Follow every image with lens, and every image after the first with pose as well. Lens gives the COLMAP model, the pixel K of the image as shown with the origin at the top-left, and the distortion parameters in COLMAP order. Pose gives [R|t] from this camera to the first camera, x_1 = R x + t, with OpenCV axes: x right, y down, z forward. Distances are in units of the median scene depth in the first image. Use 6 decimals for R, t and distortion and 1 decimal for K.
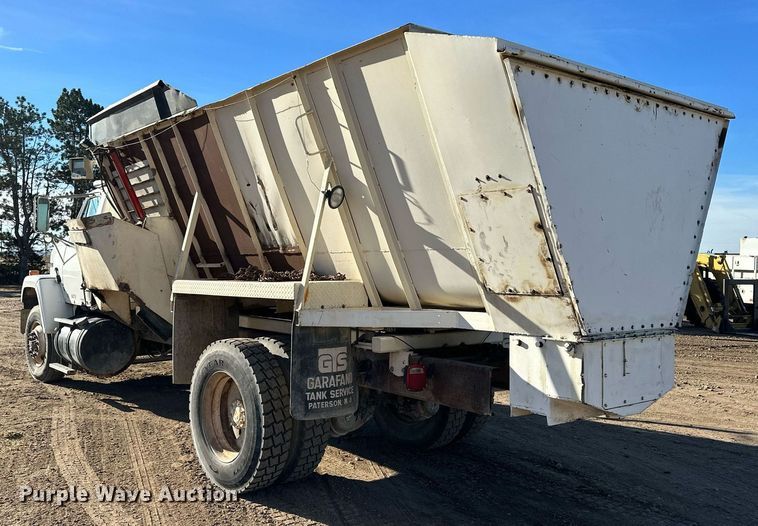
lens RADIAL K [[702.7, 0, 379.0], [0, 702.7, 263.0], [0, 0, 1]] dist [0.059772, 0.001272]
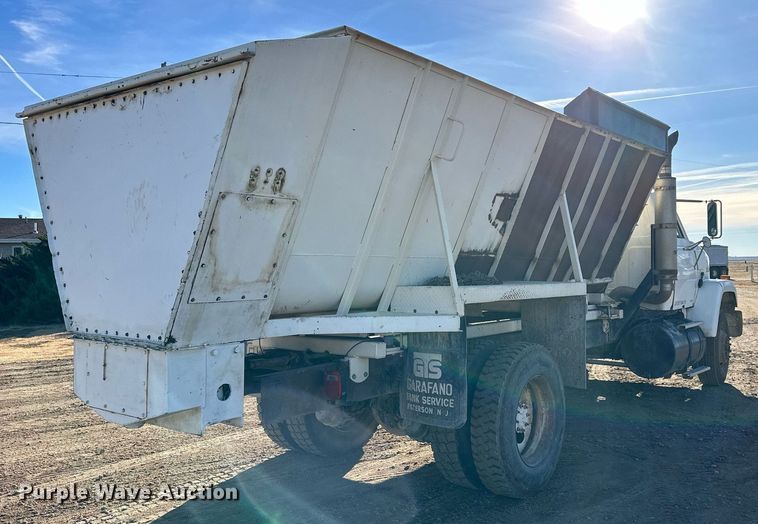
lens RADIAL K [[678.1, 0, 379.0], [0, 678.1, 262.0], [0, 0, 1]] dist [0.002530, -0.000814]
pose [[0.237756, -0.014251, -0.971220, 1.315317], [0.004534, 0.999898, -0.013561, 0.006771], [0.971314, -0.001180, 0.237797, 1.098991]]
